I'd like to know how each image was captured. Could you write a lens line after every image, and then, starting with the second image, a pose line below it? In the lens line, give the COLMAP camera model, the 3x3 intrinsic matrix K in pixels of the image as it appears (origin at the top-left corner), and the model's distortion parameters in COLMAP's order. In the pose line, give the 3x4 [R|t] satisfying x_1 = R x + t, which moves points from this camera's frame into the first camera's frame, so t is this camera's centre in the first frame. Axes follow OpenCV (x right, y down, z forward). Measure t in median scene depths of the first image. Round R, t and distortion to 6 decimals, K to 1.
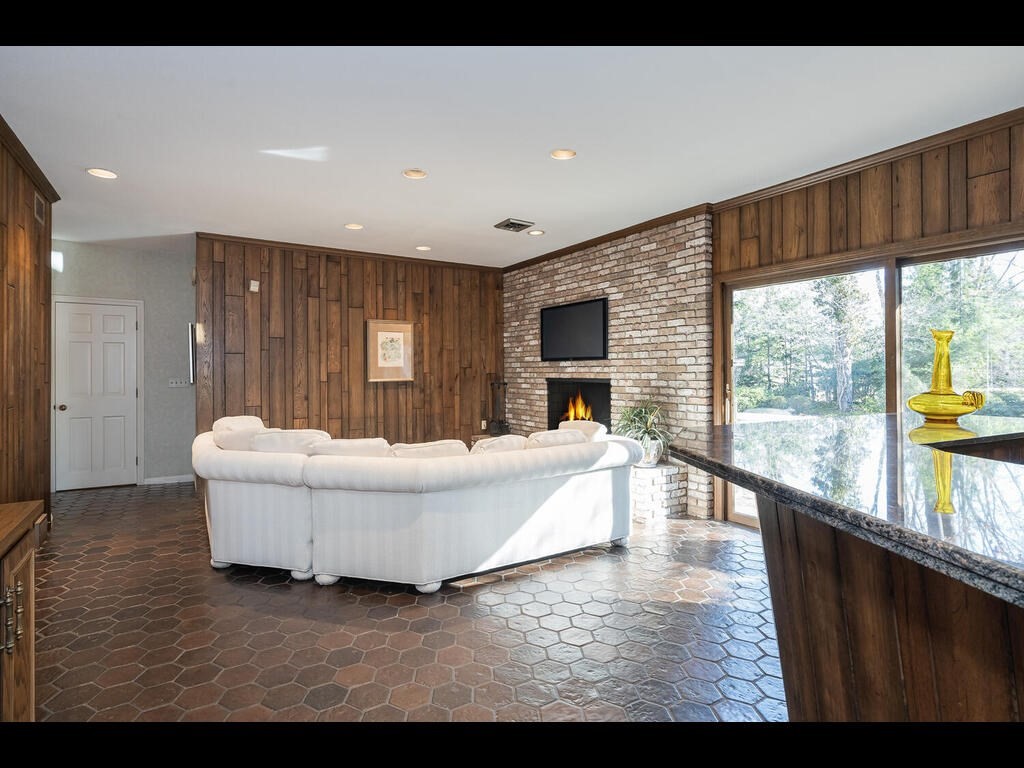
lens RADIAL K [[498.6, 0, 478.1], [0, 498.6, 374.2], [0, 0, 1]] dist [-0.023753, -0.000299]
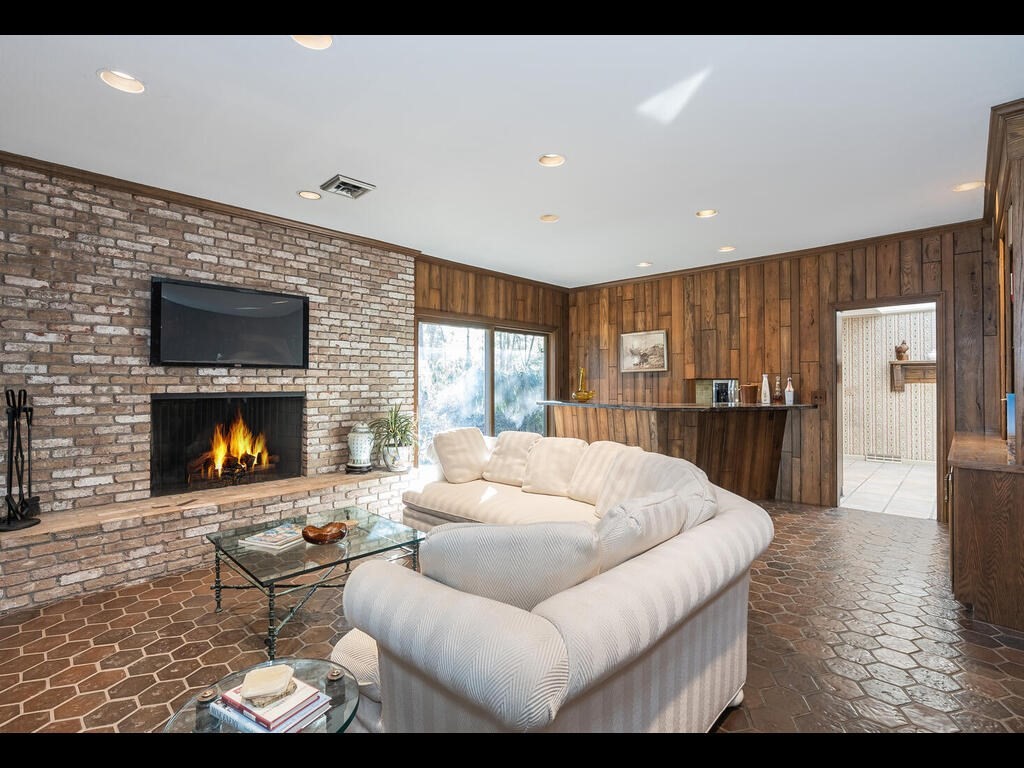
lens RADIAL K [[477.8, 0, 515.9], [0, 477.8, 378.6], [0, 0, 1]] dist [0.000587, 0.000518]
pose [[-0.259193, 0.012209, 0.965748, -0.666090], [0.005753, 0.999922, -0.011097, -0.002183], [-0.965808, 0.002680, -0.259243, 0.917420]]
